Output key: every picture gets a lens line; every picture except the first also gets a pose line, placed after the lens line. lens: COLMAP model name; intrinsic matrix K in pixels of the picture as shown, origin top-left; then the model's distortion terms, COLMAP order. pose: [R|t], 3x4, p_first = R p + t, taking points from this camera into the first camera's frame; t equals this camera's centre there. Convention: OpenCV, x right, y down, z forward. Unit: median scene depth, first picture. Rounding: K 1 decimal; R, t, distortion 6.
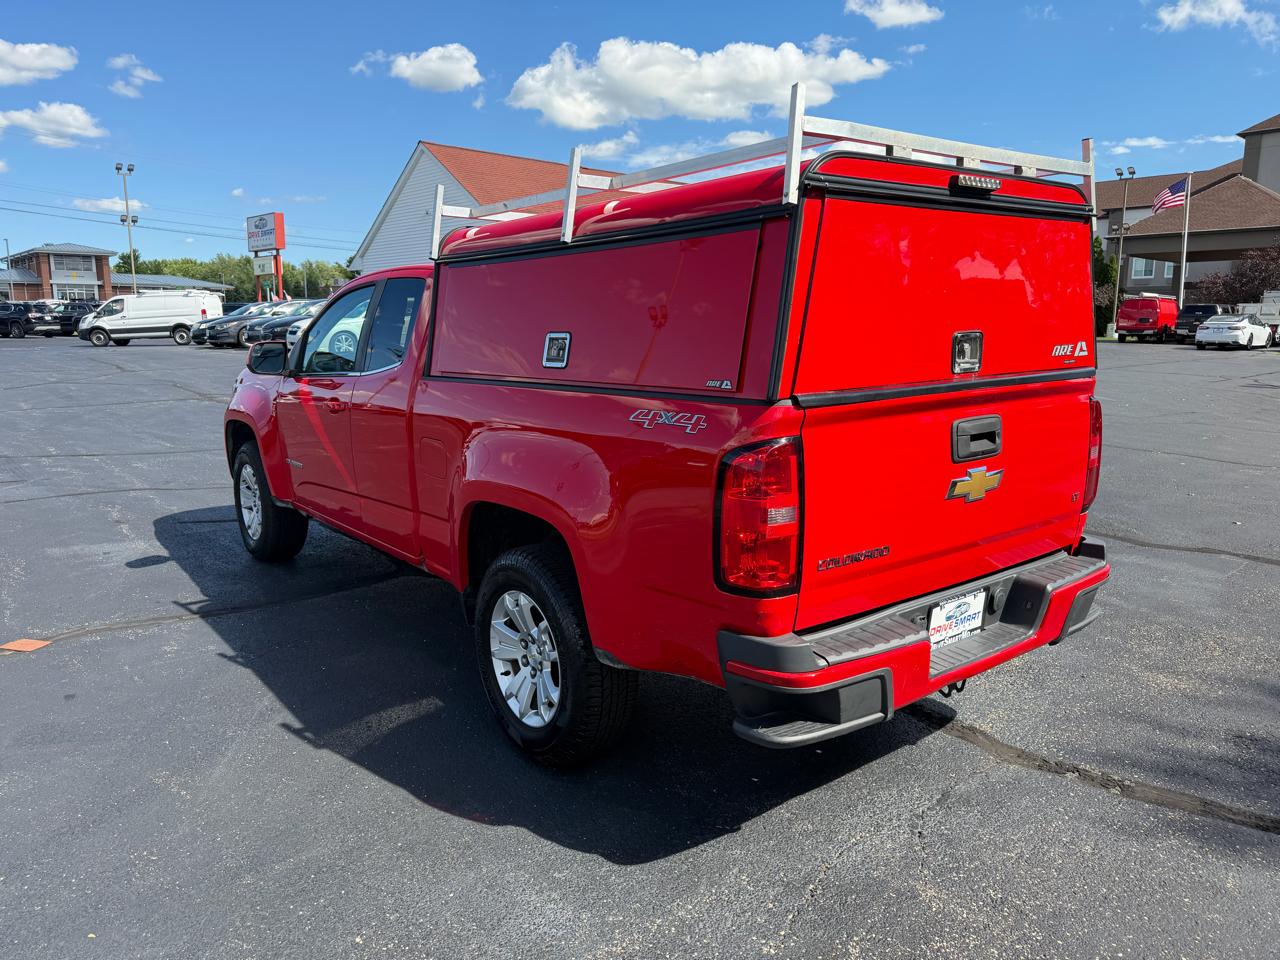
lens RADIAL K [[915.6, 0, 630.6], [0, 915.6, 489.3], [0, 0, 1]] dist [0.004842, -0.012764]
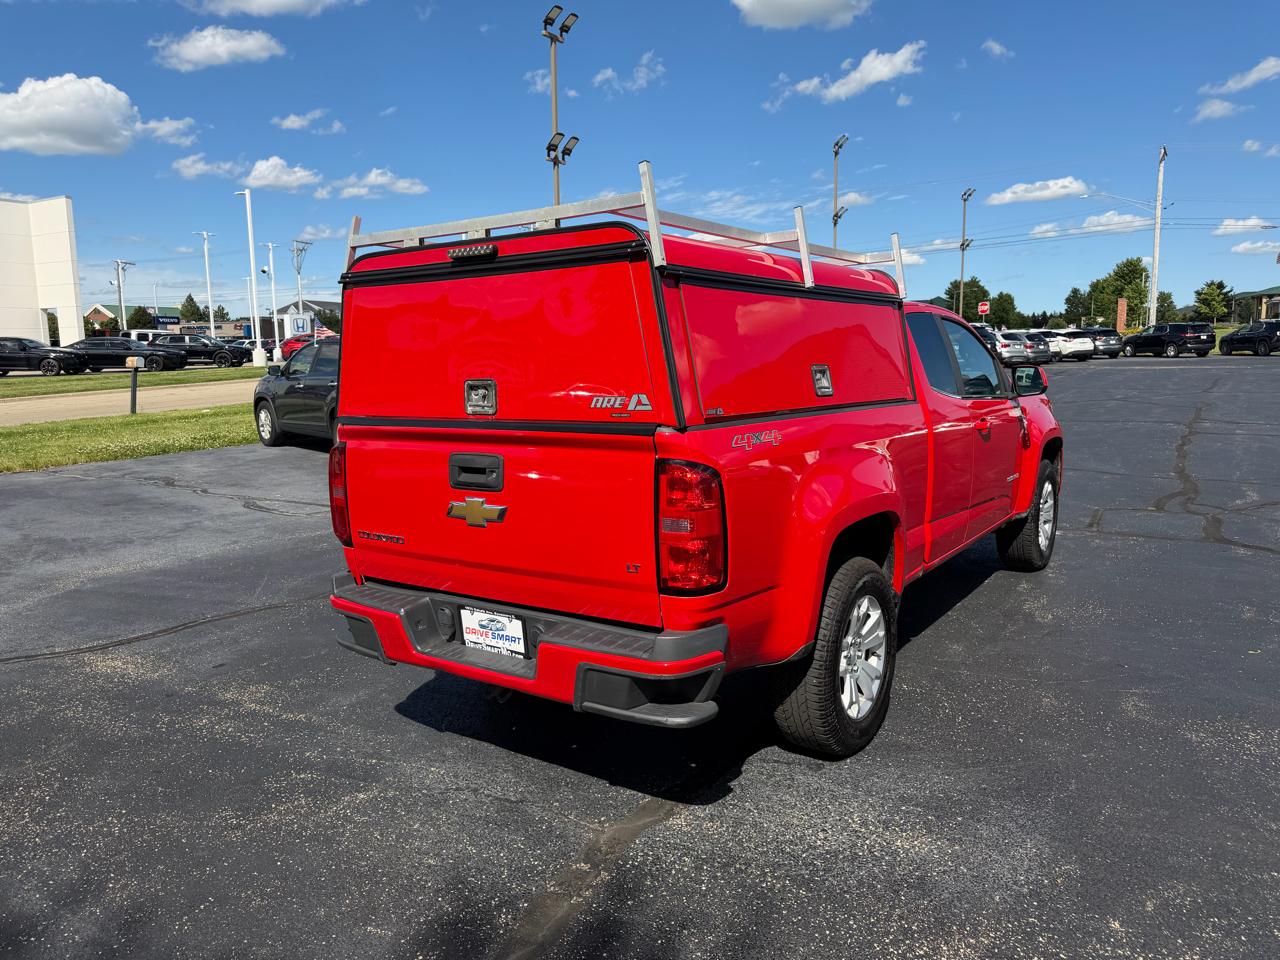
lens RADIAL K [[915.6, 0, 639.9], [0, 915.6, 476.9], [0, 0, 1]] dist [0.004842, -0.012764]
pose [[0.301850, 0.134075, -0.943881, 1.431631], [-0.162812, 0.982767, 0.087532, -0.171355], [0.939350, 0.127254, 0.318477, 0.779904]]
